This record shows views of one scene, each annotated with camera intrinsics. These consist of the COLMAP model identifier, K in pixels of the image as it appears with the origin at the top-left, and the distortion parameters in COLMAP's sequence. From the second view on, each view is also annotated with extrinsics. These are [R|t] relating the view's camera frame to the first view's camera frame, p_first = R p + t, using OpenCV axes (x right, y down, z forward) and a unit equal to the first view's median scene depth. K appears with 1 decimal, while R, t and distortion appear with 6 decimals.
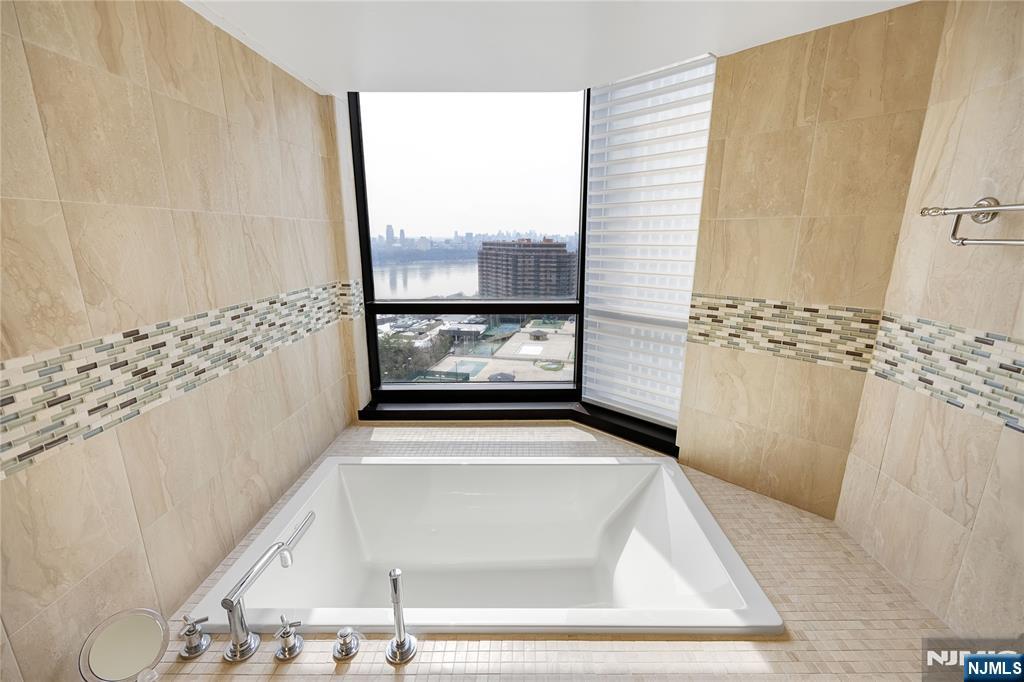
lens RADIAL K [[418.4, 0, 507.8], [0, 418.4, 346.3], [0, 0, 1]] dist [-0.012260, 0.003837]
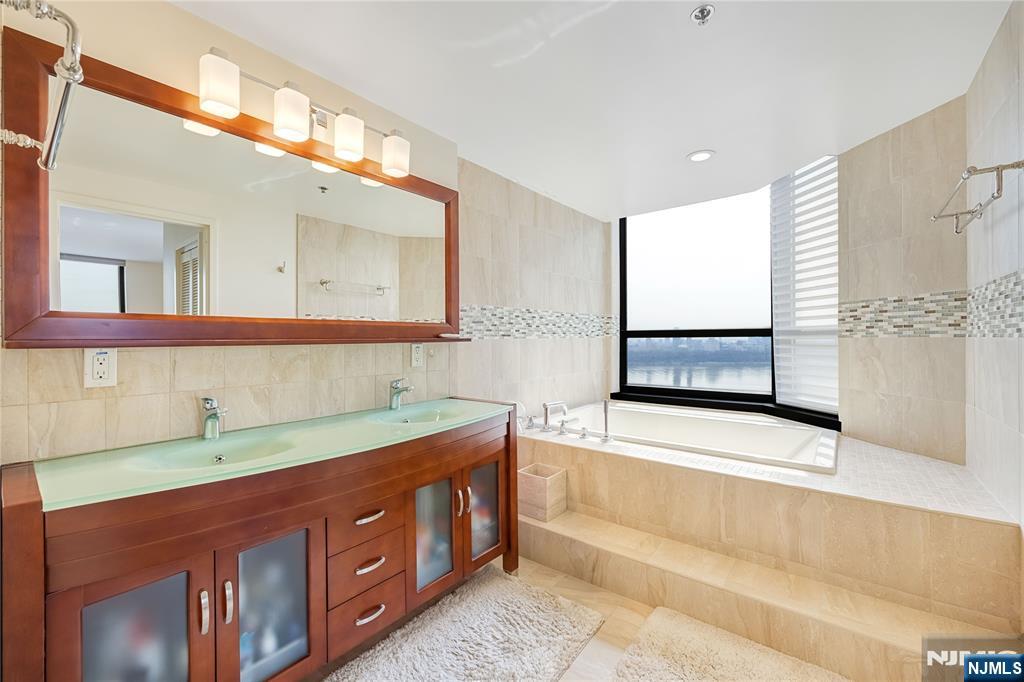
lens RADIAL K [[403.7, 0, 511.3], [0, 403.7, 331.2], [0, 0, 1]] dist [-0.005309, 0.000648]
pose [[0.793028, -0.019891, -0.608860, 0.442443], [-0.145291, 0.964449, -0.220746, 0.476234], [0.591605, 0.263519, 0.761945, -0.734460]]
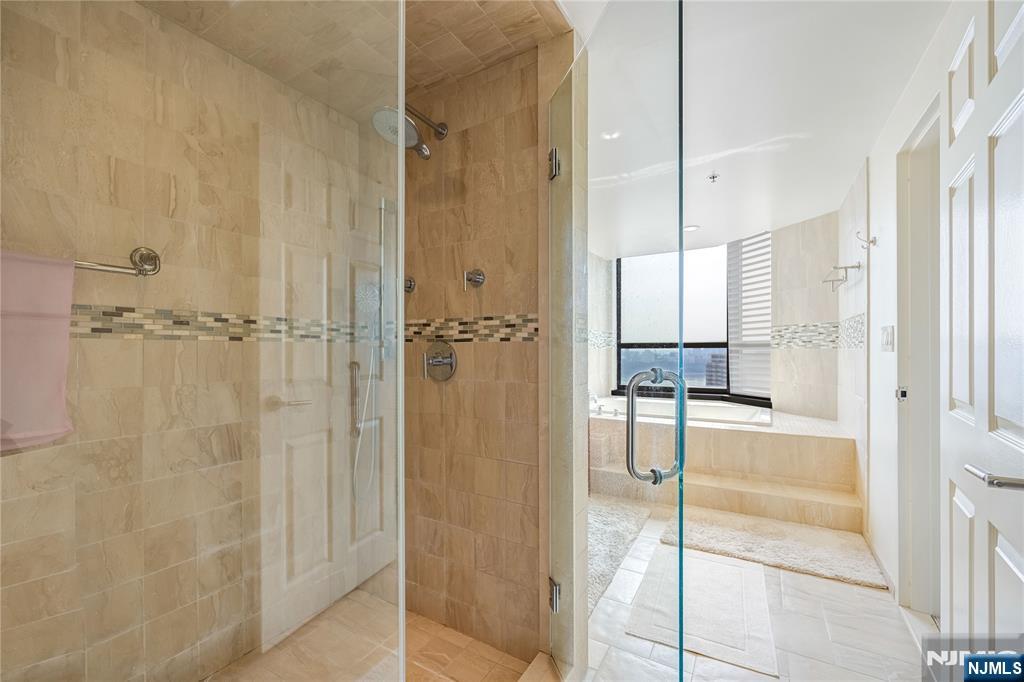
lens RADIAL K [[418.4, 0, 505.6], [0, 418.4, 341.9], [0, 0, 1]] dist [-0.012260, 0.003837]
pose [[0.869957, -0.016028, -0.492867, 0.347846], [-0.117577, 0.963904, -0.238881, 0.720325], [0.478905, 0.265767, 0.836671, -1.664690]]
